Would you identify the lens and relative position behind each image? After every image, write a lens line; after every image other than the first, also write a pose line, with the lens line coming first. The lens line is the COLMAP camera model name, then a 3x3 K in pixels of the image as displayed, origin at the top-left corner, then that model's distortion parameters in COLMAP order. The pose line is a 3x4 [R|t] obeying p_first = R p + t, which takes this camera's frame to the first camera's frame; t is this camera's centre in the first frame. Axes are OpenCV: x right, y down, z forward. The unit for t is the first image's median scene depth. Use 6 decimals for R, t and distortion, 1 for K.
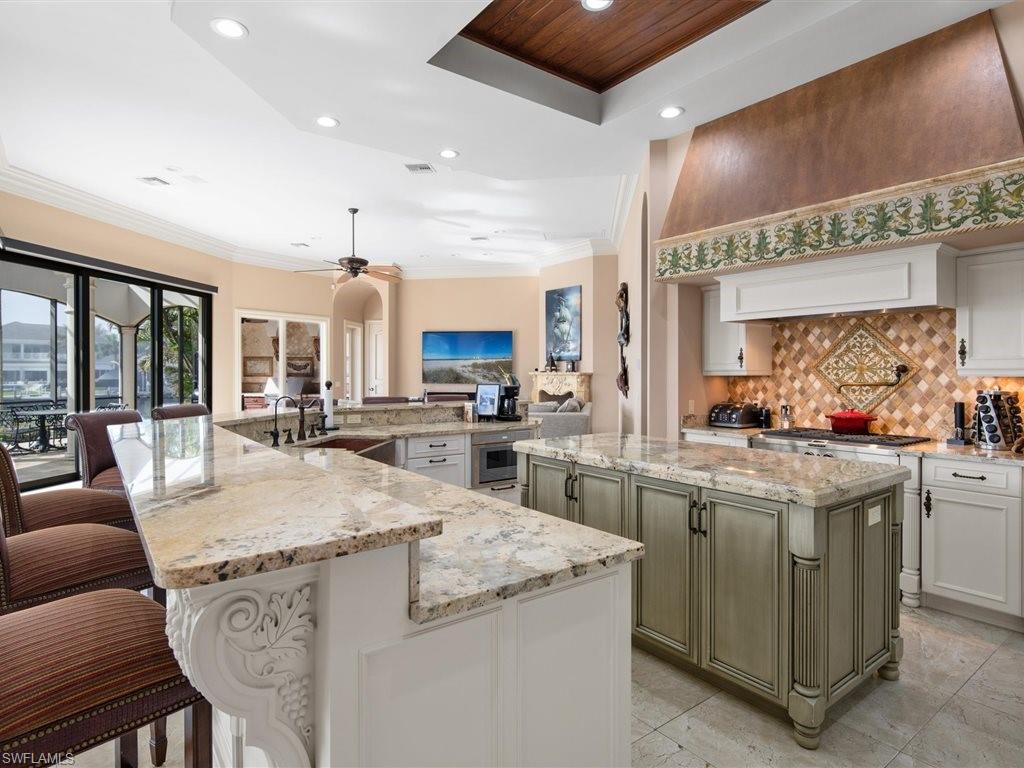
lens RADIAL K [[557.3, 0, 510.9], [0, 557.3, 380.2], [0, 0, 1]] dist [-0.000011, -0.001700]
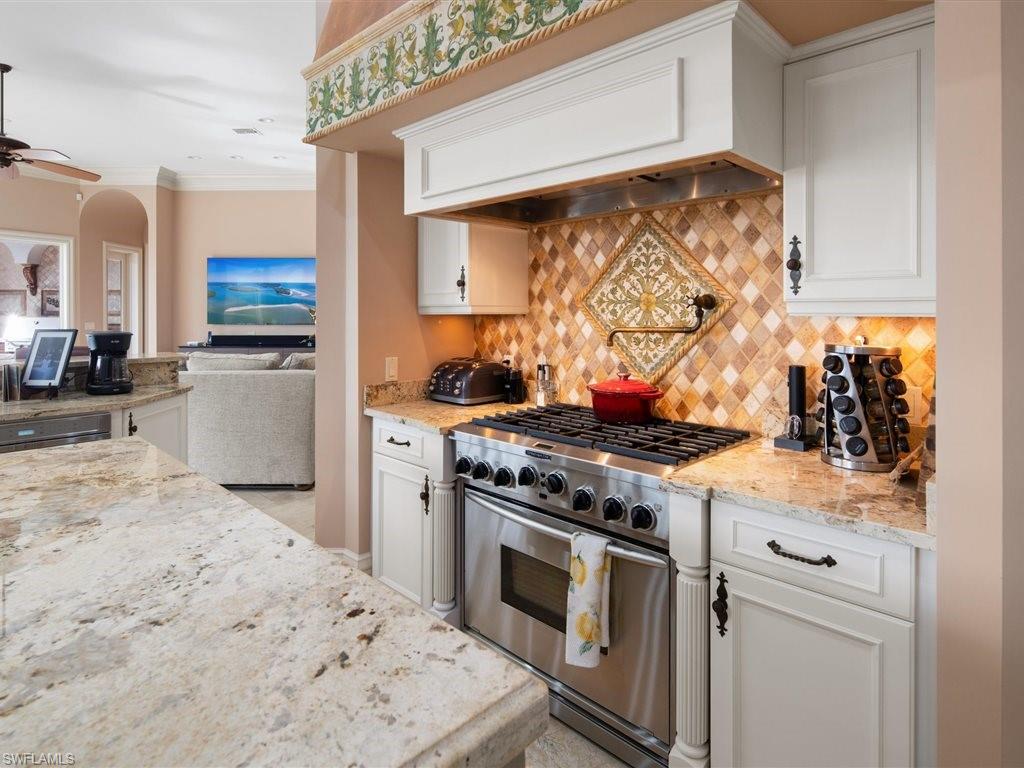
lens RADIAL K [[564.4, 0, 508.2], [0, 564.4, 319.3], [0, 0, 1]] dist [0.002266, 0.000530]
pose [[0.988313, -0.003450, 0.152399, 0.419221], [0.003121, 0.999992, 0.002392, -0.005237], [-0.152407, -0.001888, 0.988316, 0.475186]]
